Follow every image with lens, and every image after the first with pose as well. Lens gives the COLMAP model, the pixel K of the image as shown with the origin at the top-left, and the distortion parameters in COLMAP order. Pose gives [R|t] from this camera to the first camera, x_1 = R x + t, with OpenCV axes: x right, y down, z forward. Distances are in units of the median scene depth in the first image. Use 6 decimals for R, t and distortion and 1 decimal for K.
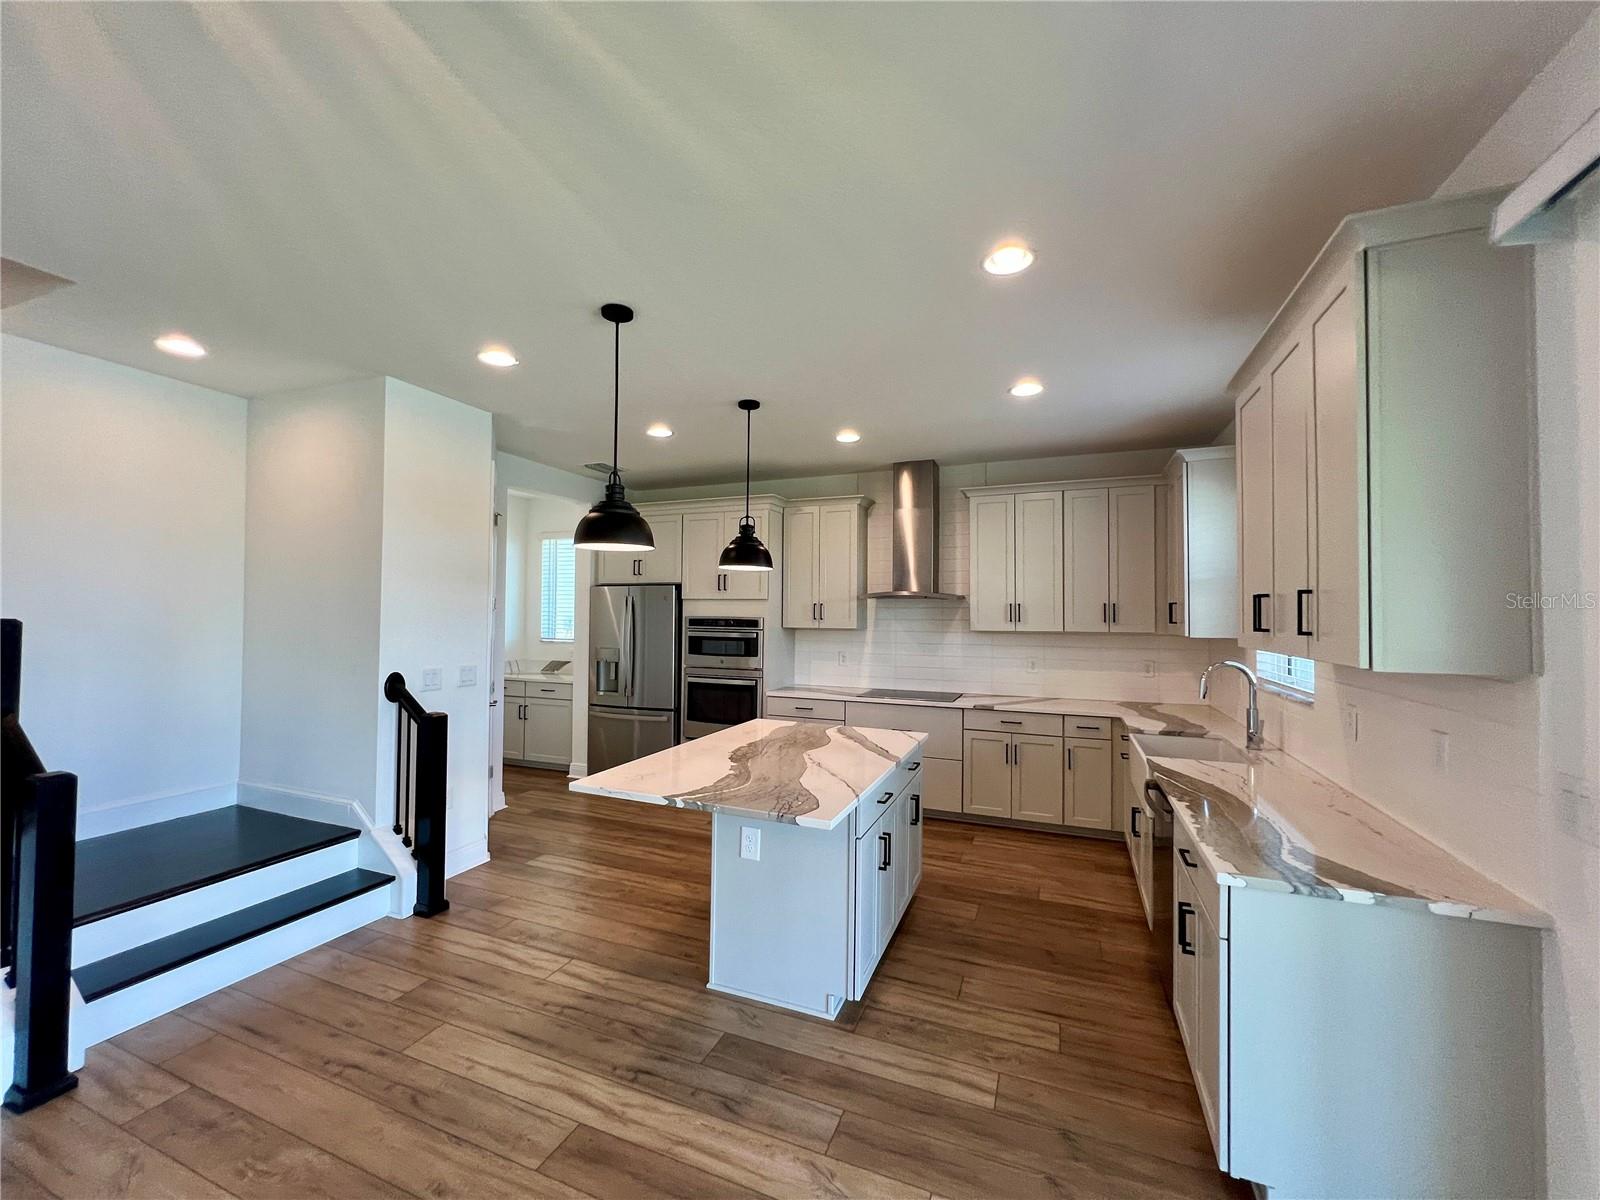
lens RADIAL K [[641.6, 0, 798.7], [0, 641.6, 601.8], [0, 0, 1]] dist [-0.002666, 0.000601]
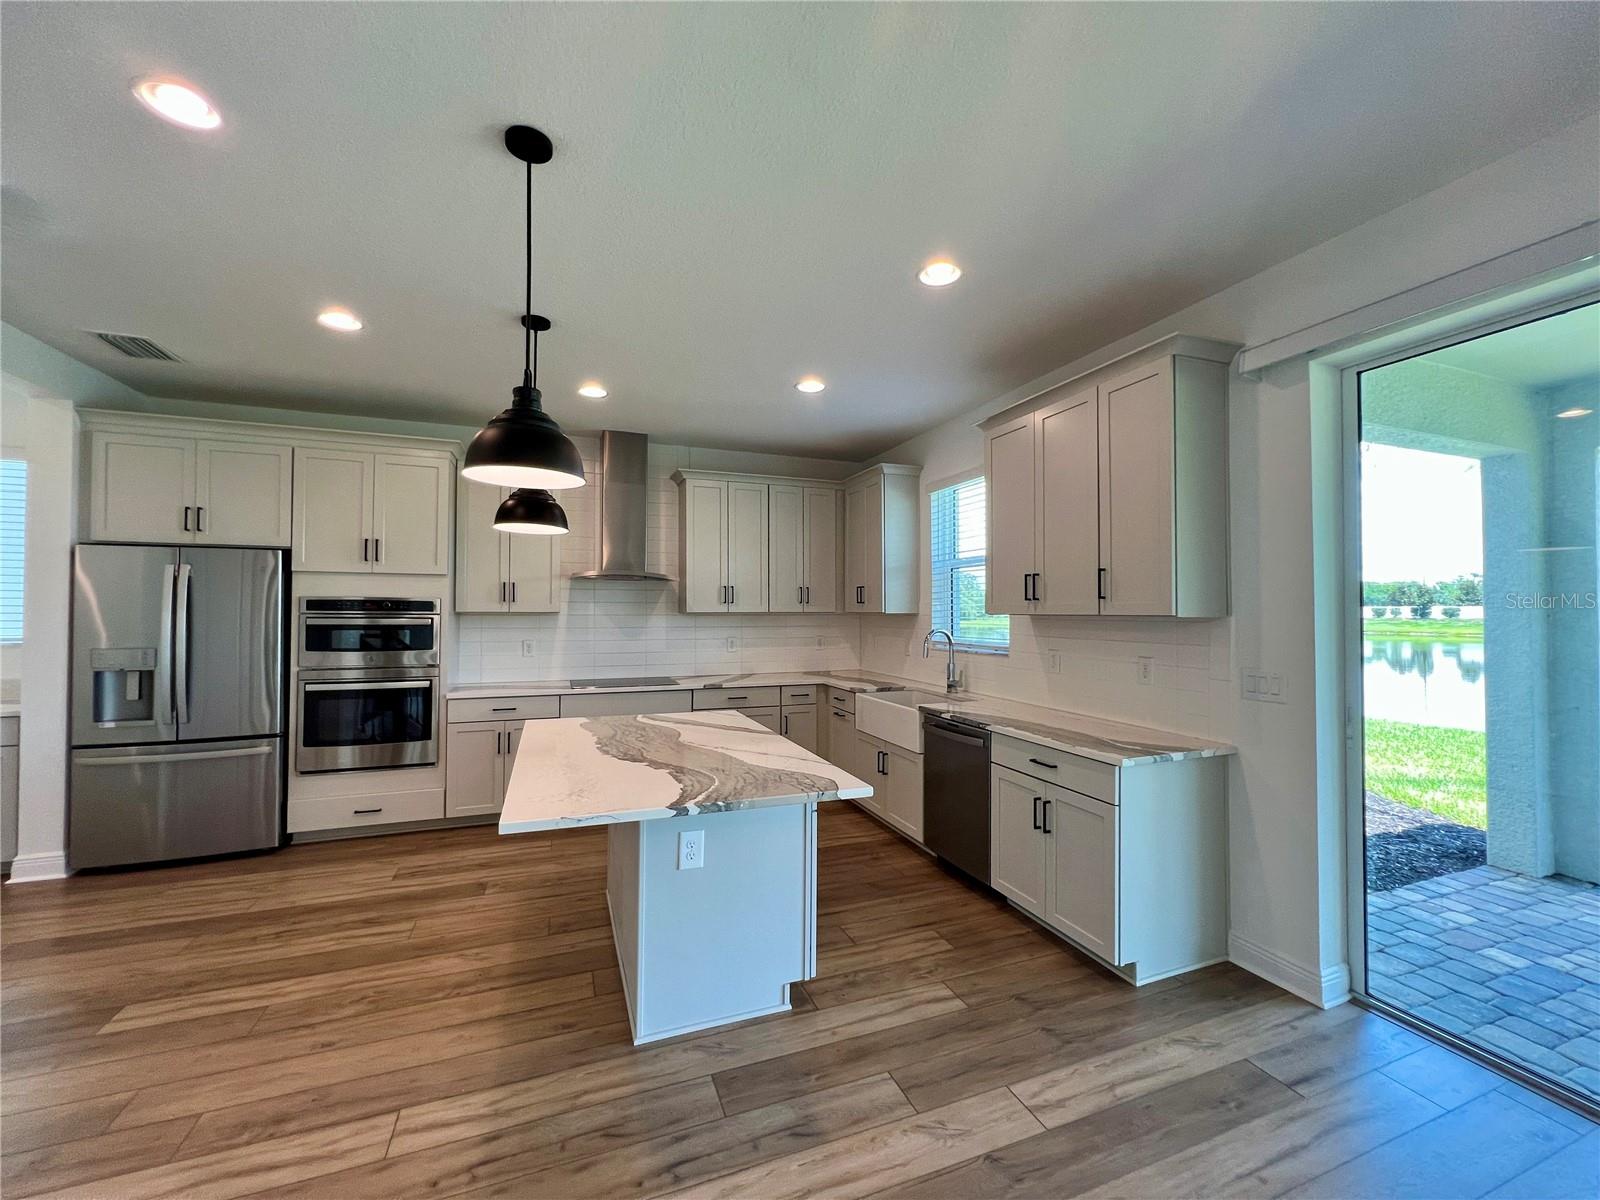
lens RADIAL K [[641.6, 0, 803.5], [0, 641.6, 601.7], [0, 0, 1]] dist [-0.002666, 0.000601]
pose [[0.727311, 0.005454, 0.686286, -0.397992], [-0.010459, 0.999940, 0.003137, 0.032336], [-0.686228, -0.009460, 0.727325, 0.205736]]
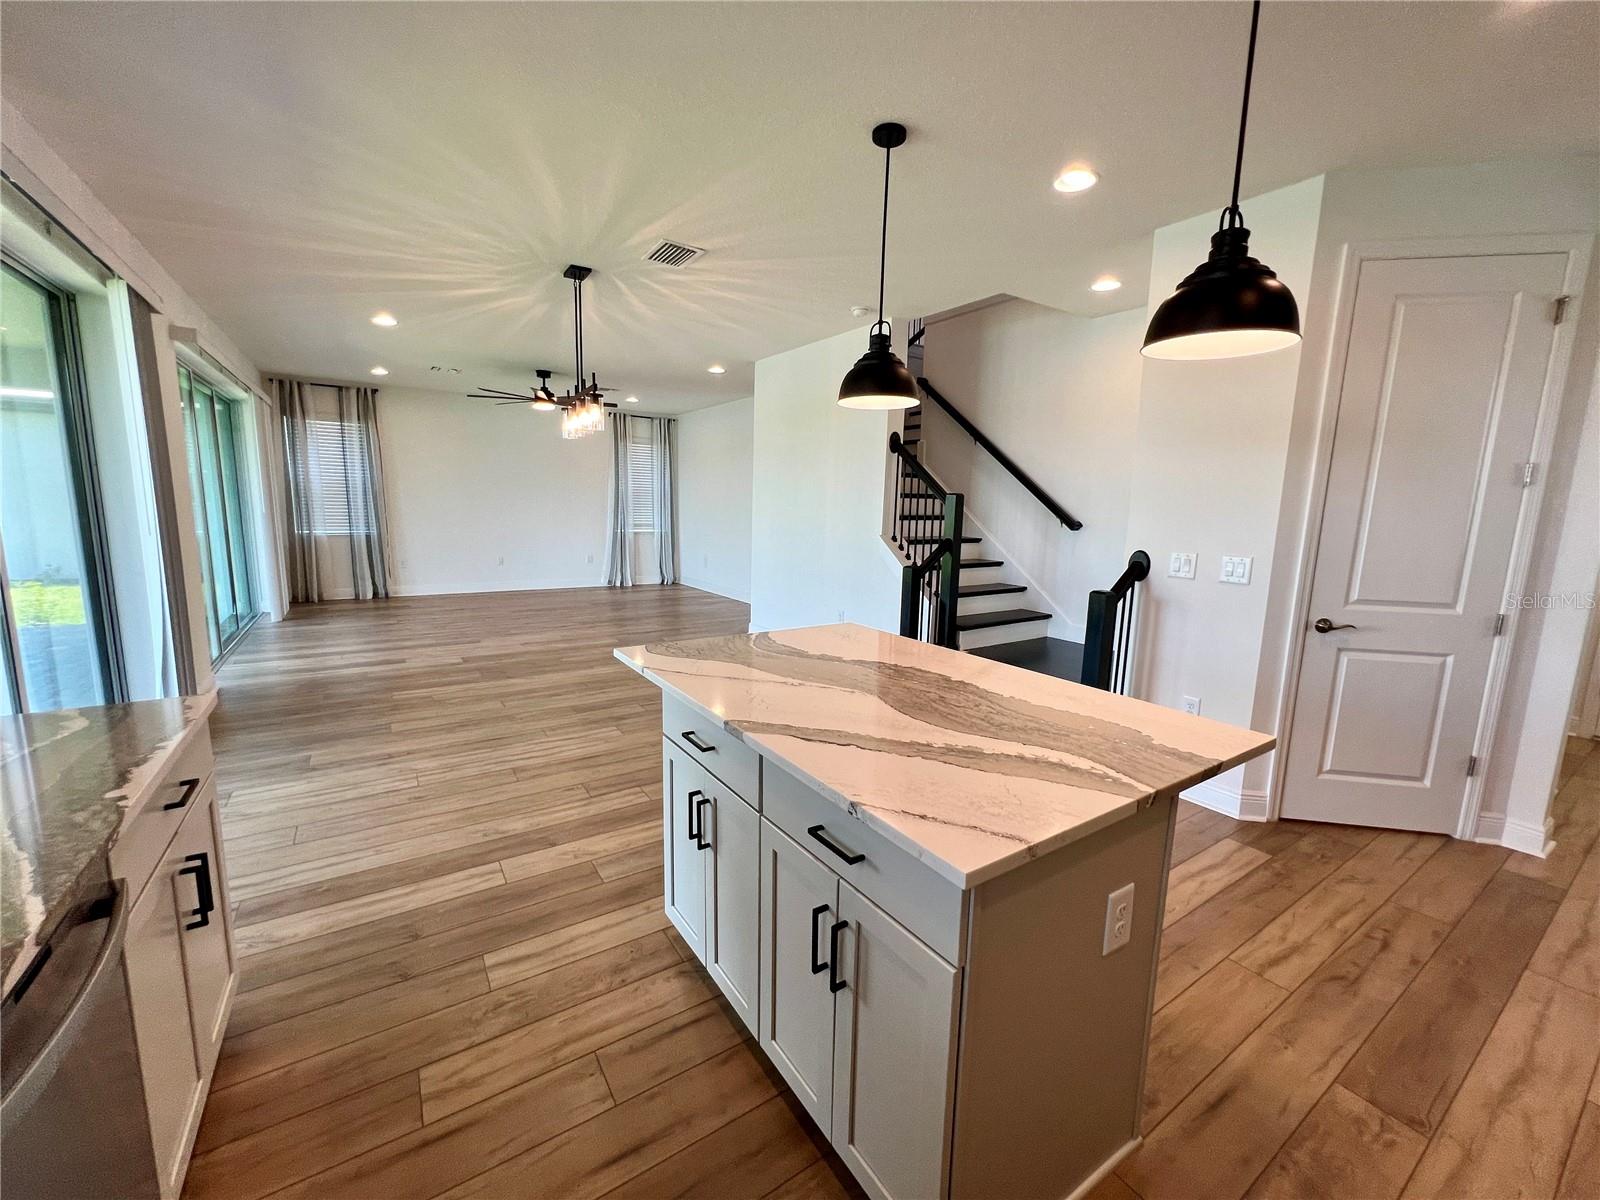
lens RADIAL K [[641.6, 0, 804.2], [0, 641.6, 607.6], [0, 0, 1]] dist [-0.002666, 0.000601]
pose [[-0.561101, 0.109471, -0.820477, 0.436426], [-0.014535, 0.989760, 0.141997, 0.061442], [0.827620, 0.091601, -0.553764, 1.068731]]
